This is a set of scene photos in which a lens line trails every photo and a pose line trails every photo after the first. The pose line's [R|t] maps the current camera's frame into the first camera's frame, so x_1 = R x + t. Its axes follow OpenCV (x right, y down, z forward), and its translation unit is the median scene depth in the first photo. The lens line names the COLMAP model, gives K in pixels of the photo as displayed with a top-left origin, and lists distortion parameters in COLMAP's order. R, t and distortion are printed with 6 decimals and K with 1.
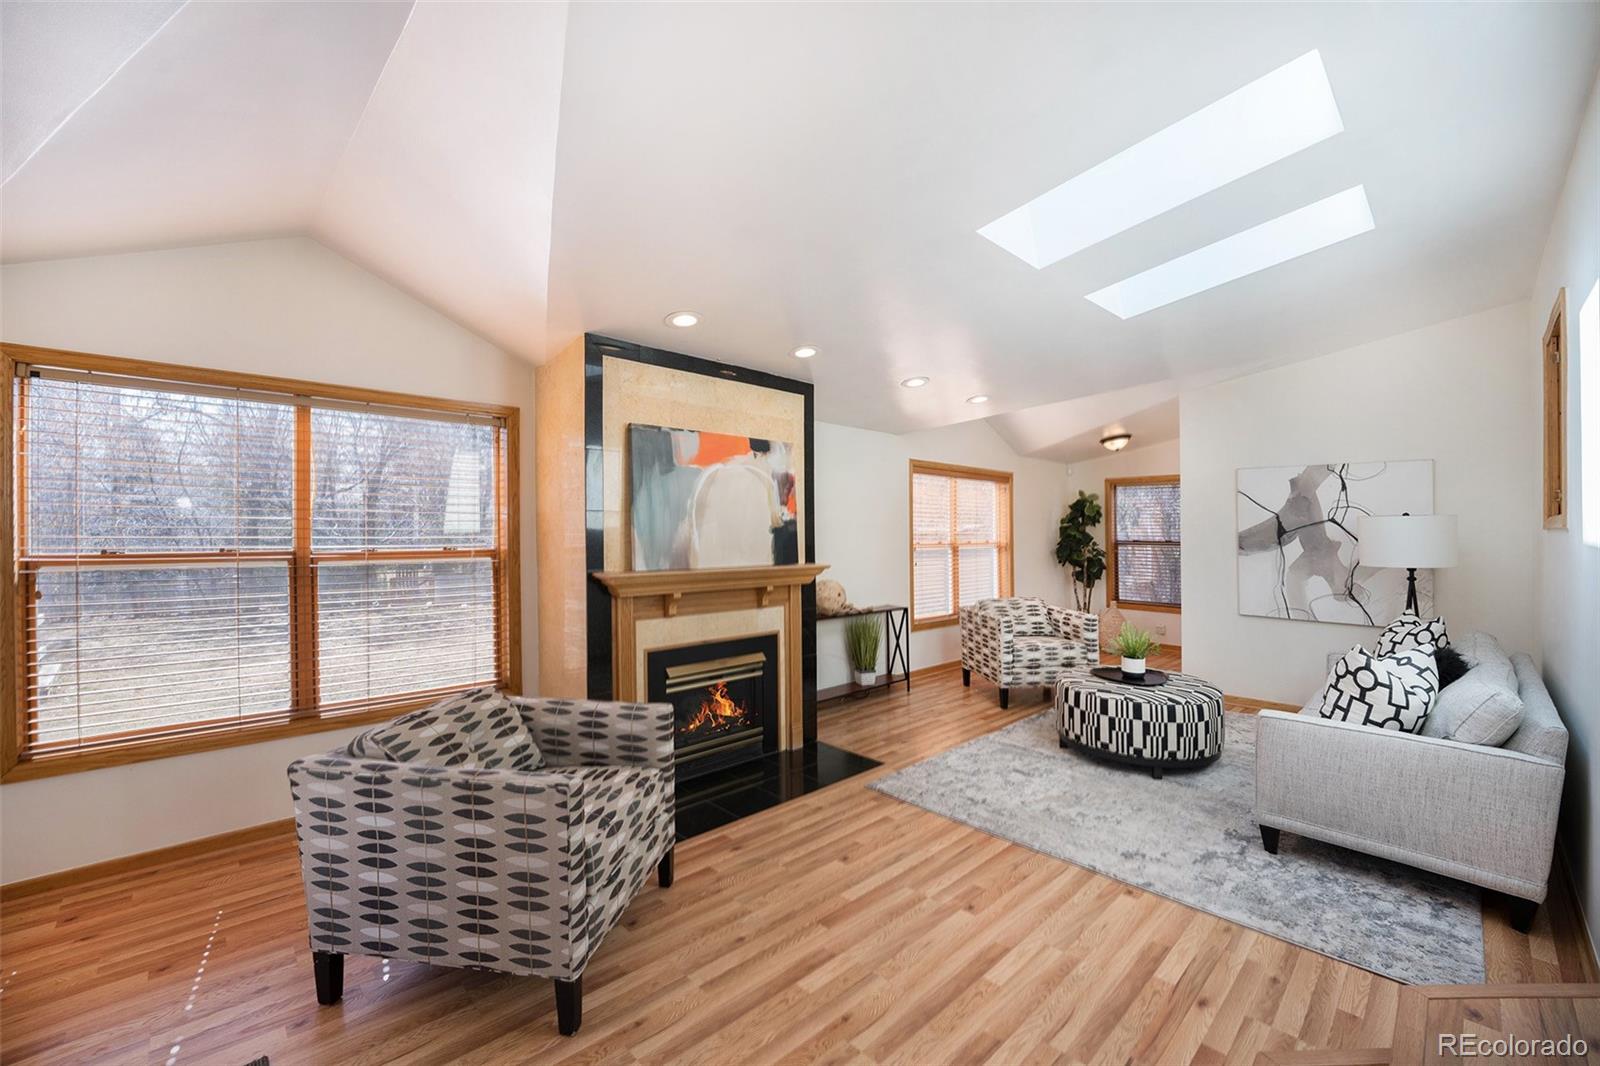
lens RADIAL K [[661.2, 0, 810.8], [0, 661.2, 535.9], [0, 0, 1]] dist [-0.003008, 0.000130]
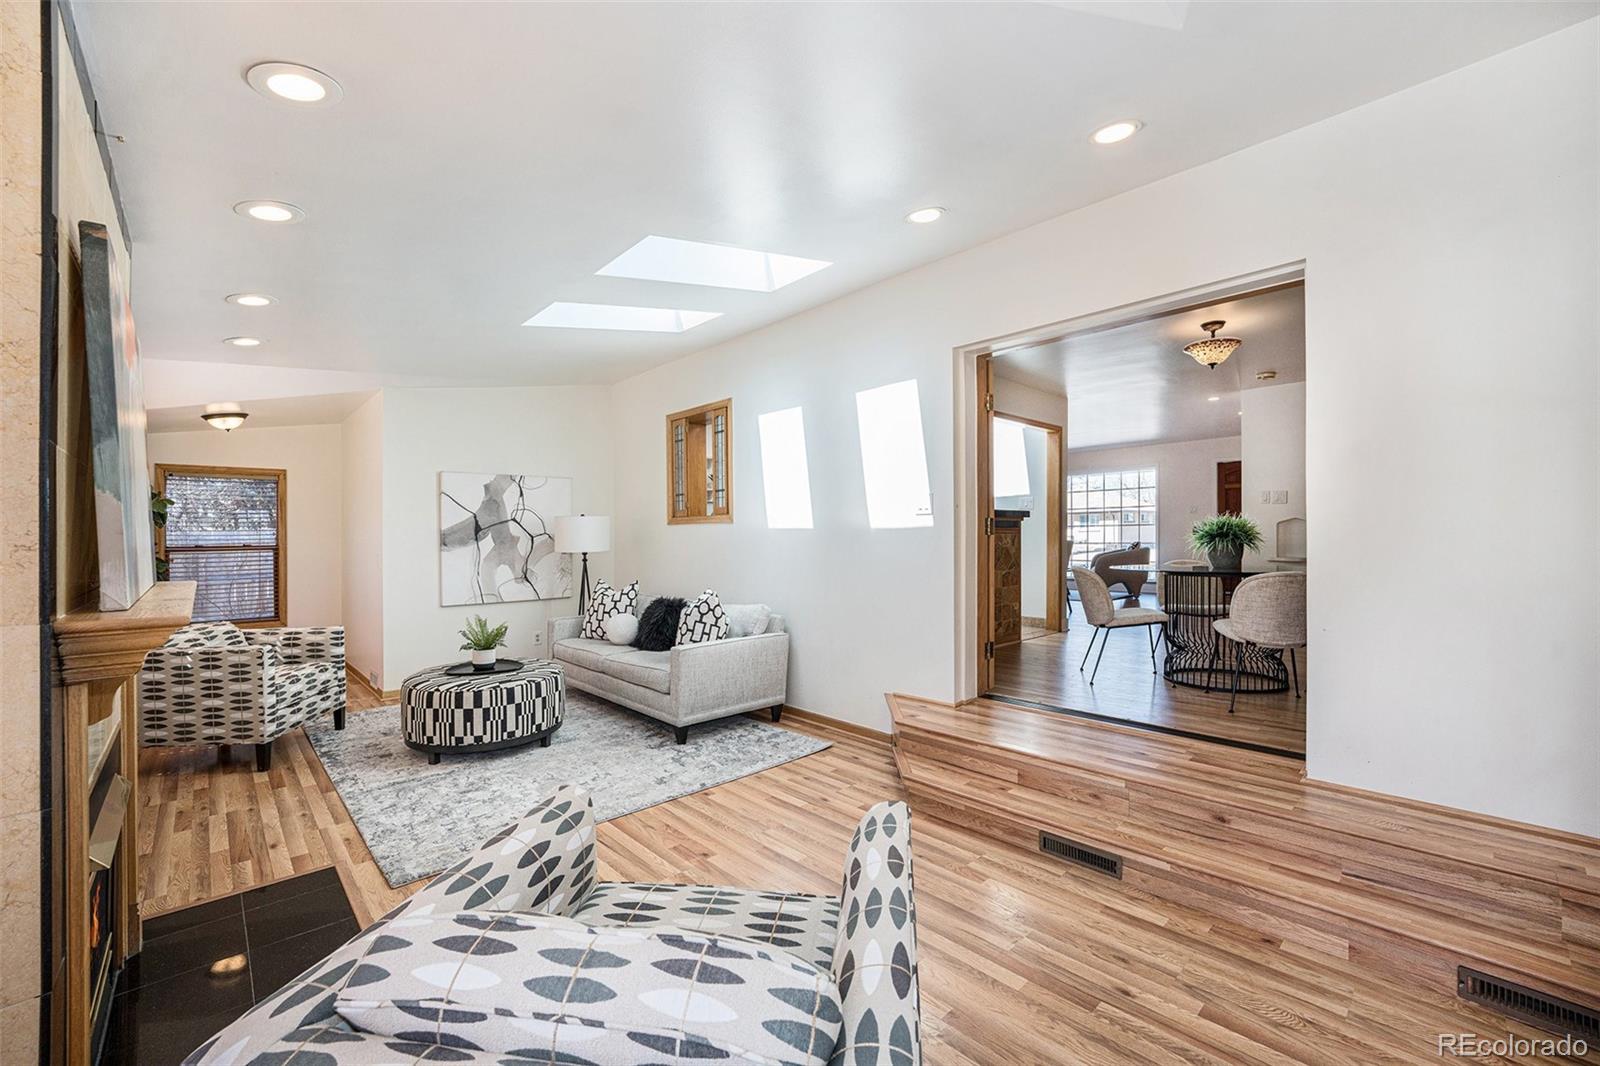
lens RADIAL K [[661.2, 0, 801.9], [0, 661.2, 527.3], [0, 0, 1]] dist [-0.003008, 0.000130]
pose [[0.041975, 0.005794, 0.999102, -0.565968], [0.023737, 0.999695, -0.006795, 0.015671], [-0.998837, 0.024001, 0.041824, 0.508195]]
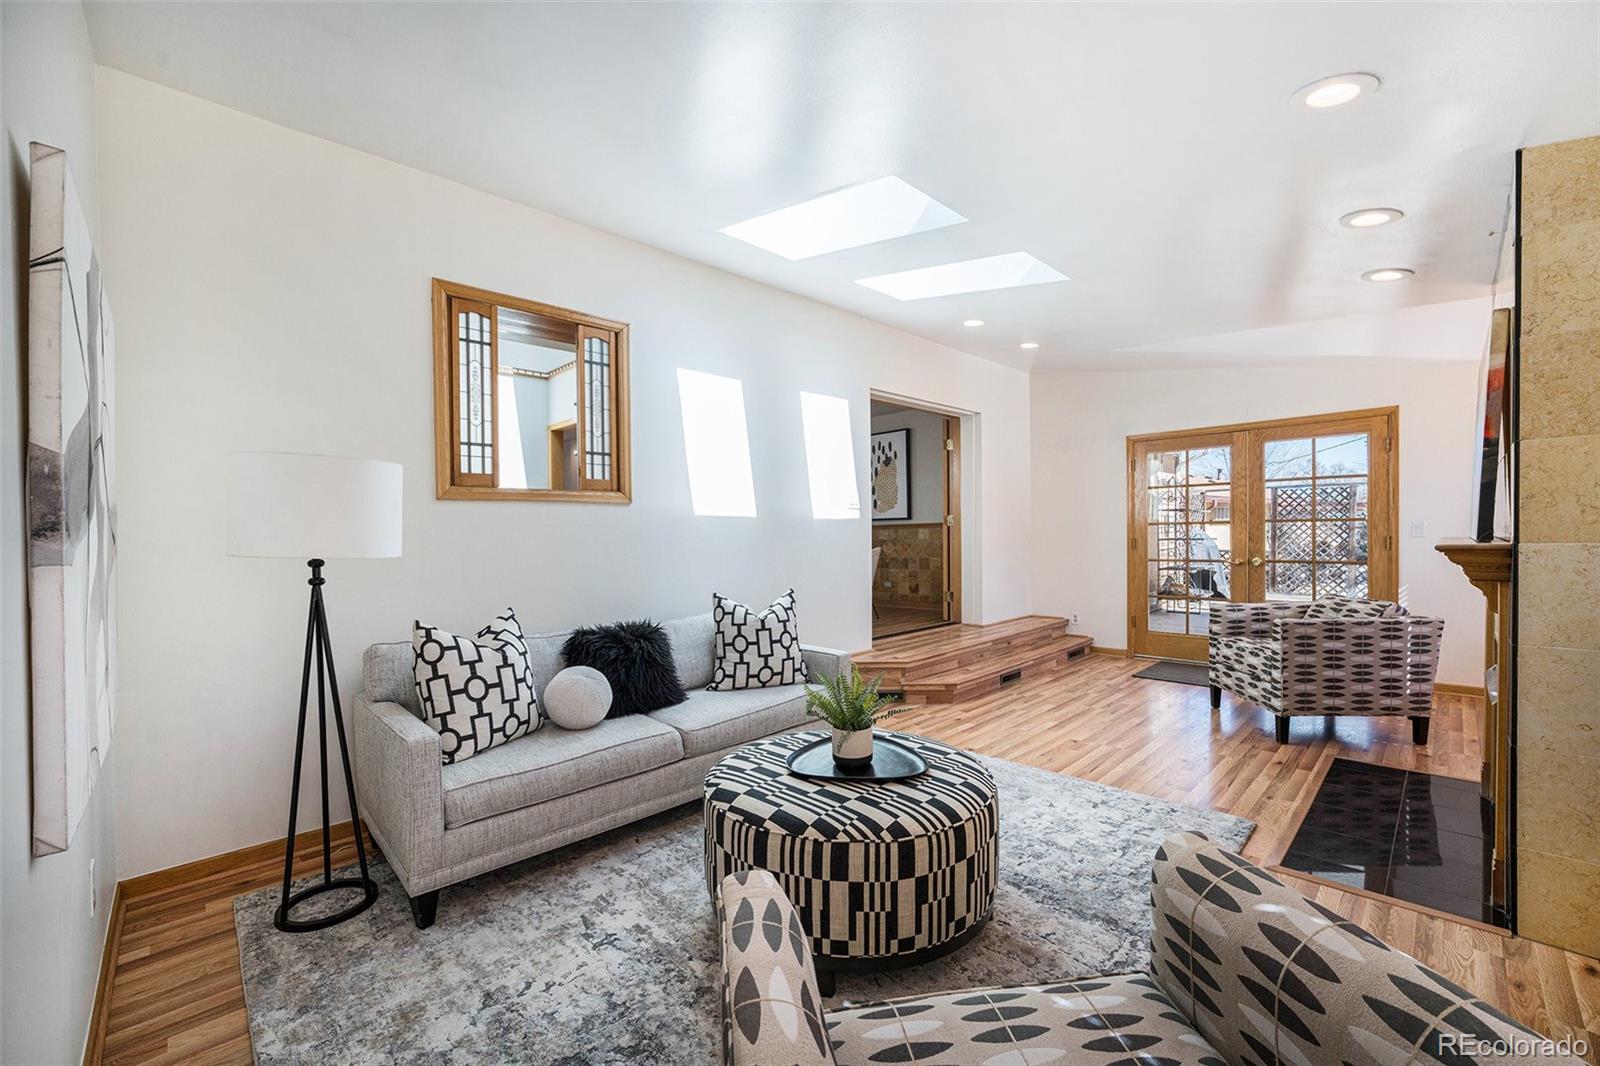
lens RADIAL K [[661.2, 0, 798.2], [0, 661.2, 532.3], [0, 0, 1]] dist [-0.003008, 0.000130]
pose [[-0.999992, 0.001990, 0.003526, 0.590739], [0.002037, 0.999909, 0.013360, 0.022012], [-0.003499, 0.013367, -0.999905, 1.694583]]
